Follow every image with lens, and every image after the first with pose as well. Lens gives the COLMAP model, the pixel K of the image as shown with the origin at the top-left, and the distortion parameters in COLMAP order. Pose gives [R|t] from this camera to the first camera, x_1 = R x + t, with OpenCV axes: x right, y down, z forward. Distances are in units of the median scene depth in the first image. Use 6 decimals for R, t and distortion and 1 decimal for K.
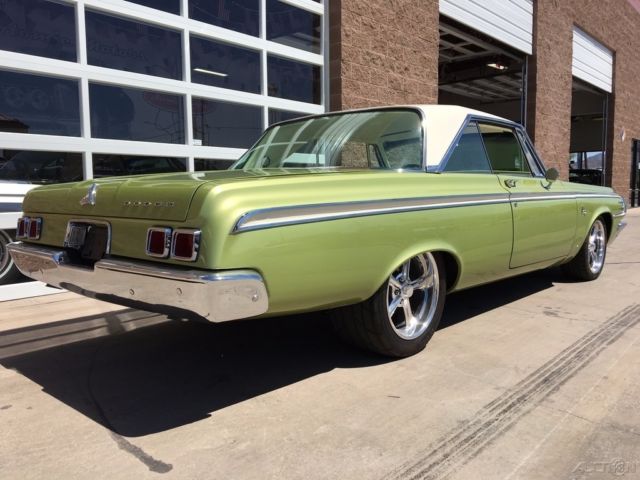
lens RADIAL K [[540.4, 0, 320.0], [0, 540.4, 240.0], [0, 0, 1]] dist [0.056226, -0.078153]
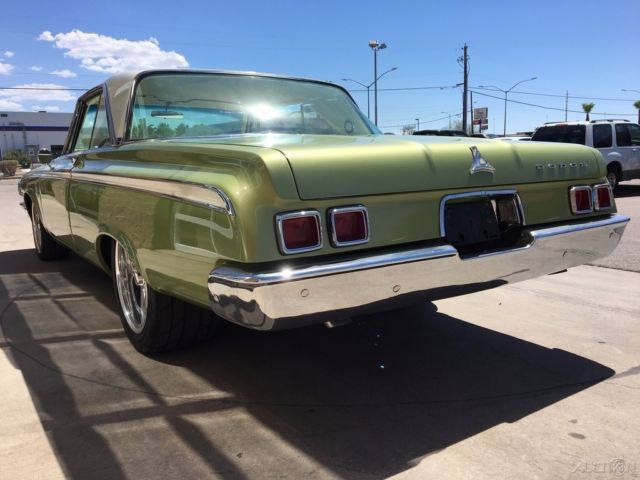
lens RADIAL K [[540.4, 0, 320.0], [0, 540.4, 240.0], [0, 0, 1]] dist [0.056226, -0.078153]
pose [[0.234429, -0.139782, 0.962031, -0.982595], [0.113499, 0.986776, 0.115720, -0.068181], [-0.965485, 0.082061, 0.247194, 0.822915]]
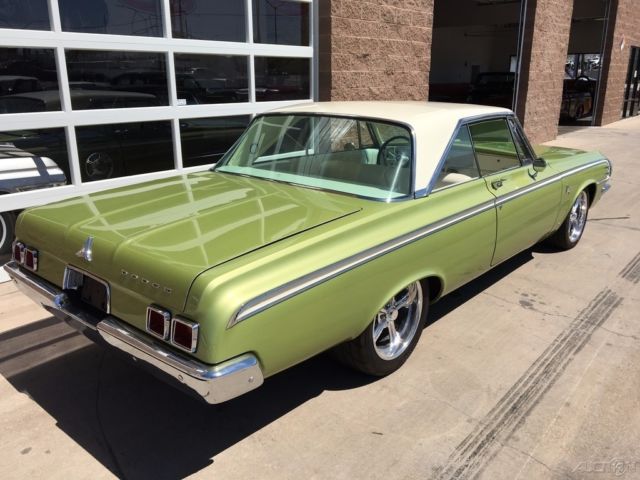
lens RADIAL K [[540.4, 0, 320.0], [0, 540.4, 240.0], [0, 0, 1]] dist [0.056226, -0.078153]
pose [[0.999734, -0.000285, 0.023063, -0.004584], [-0.004304, 0.980046, 0.198723, -0.241696], [-0.022659, -0.198769, 0.979784, -0.007332]]
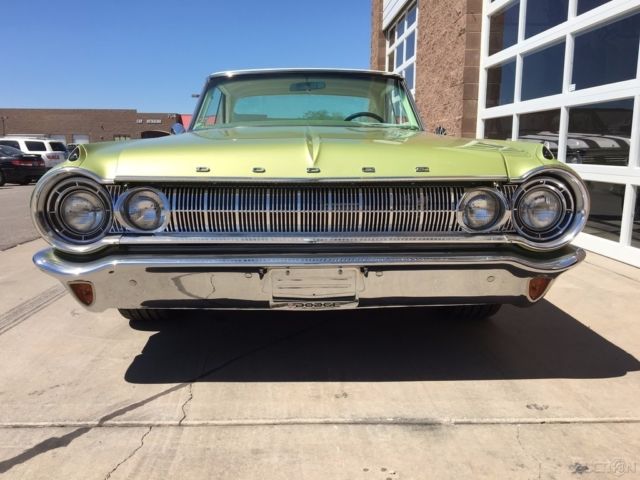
lens RADIAL K [[540.4, 0, 320.0], [0, 540.4, 240.0], [0, 0, 1]] dist [0.056226, -0.078153]
pose [[-0.717923, 0.124021, -0.684986, 1.224687], [-0.058897, 0.969652, 0.237291, -0.233375], [0.693627, 0.210700, -0.688830, 2.480586]]
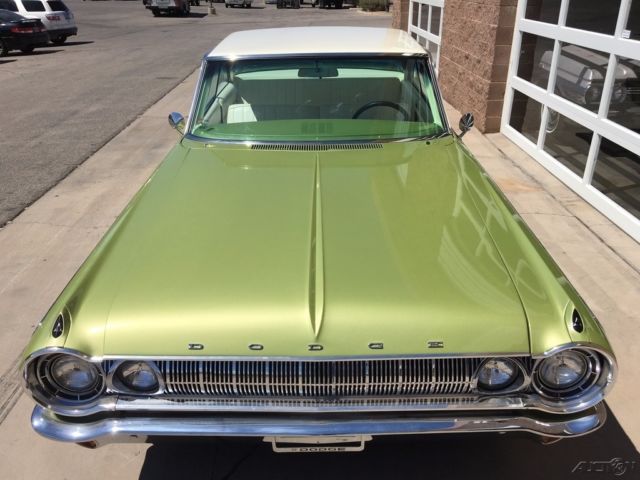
lens RADIAL K [[540.4, 0, 320.0], [0, 540.4, 240.0], [0, 0, 1]] dist [0.056226, -0.078153]
pose [[-0.741220, 0.306671, -0.597115, 1.104383], [-0.044471, 0.865152, 0.499534, -0.526187], [0.669788, 0.396818, -0.627630, 2.354598]]
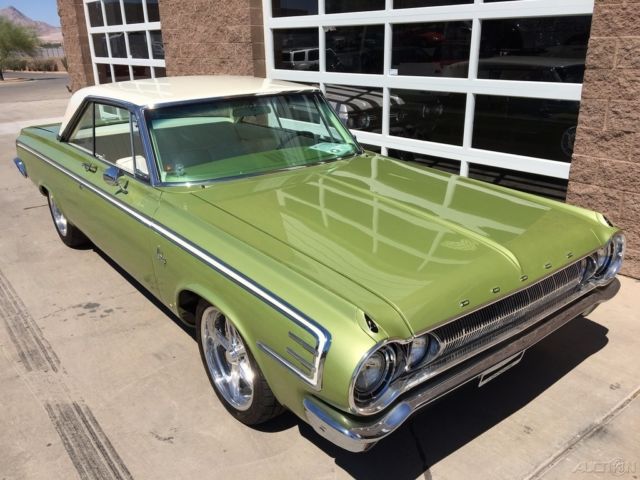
lens RADIAL K [[540.4, 0, 320.0], [0, 540.4, 240.0], [0, 0, 1]] dist [0.056226, -0.078153]
pose [[-0.167113, 0.353526, -0.920376, 1.510788], [-0.072027, 0.926631, 0.369007, -0.460340], [0.983303, 0.127958, -0.129388, 1.880372]]
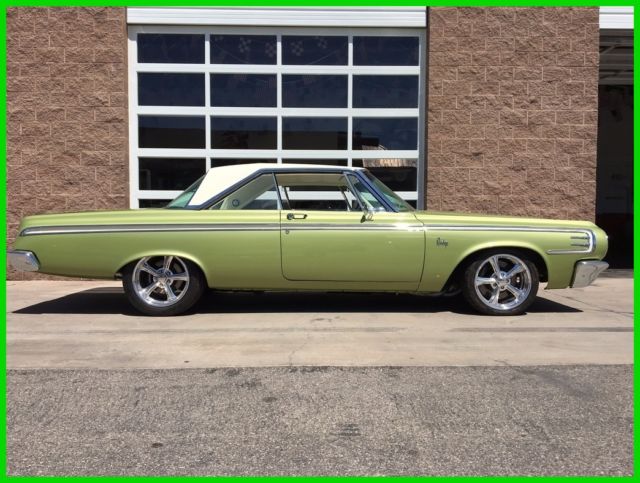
lens RADIAL K [[520.9, 0, 320.0], [0, 520.9, 241.5], [0, 0, 1]] dist [0.041451, -0.065095]
pose [[0.675538, 0.031699, -0.736643, 1.588834], [-0.075222, 0.996826, -0.026087, -0.018001], [0.733478, 0.073034, 0.675778, 0.235057]]
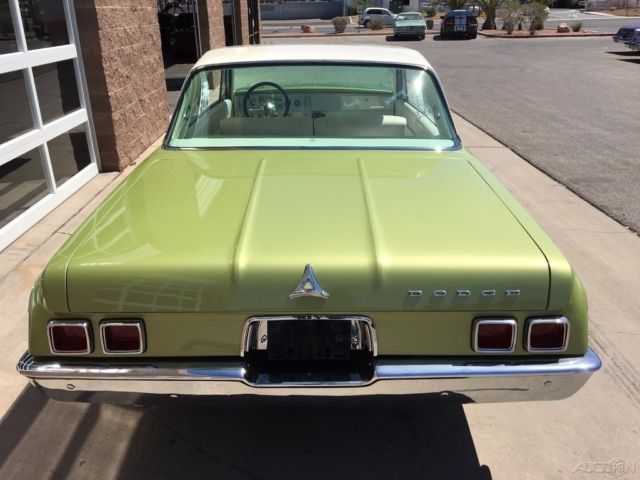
lens RADIAL K [[540.4, 0, 320.0], [0, 540.4, 240.0], [0, 0, 1]] dist [0.056226, -0.078153]
pose [[0.737350, -0.257247, 0.624611, -0.656788], [0.060498, 0.946082, 0.318227, -0.281981], [-0.672796, -0.196857, 0.713157, 0.400441]]
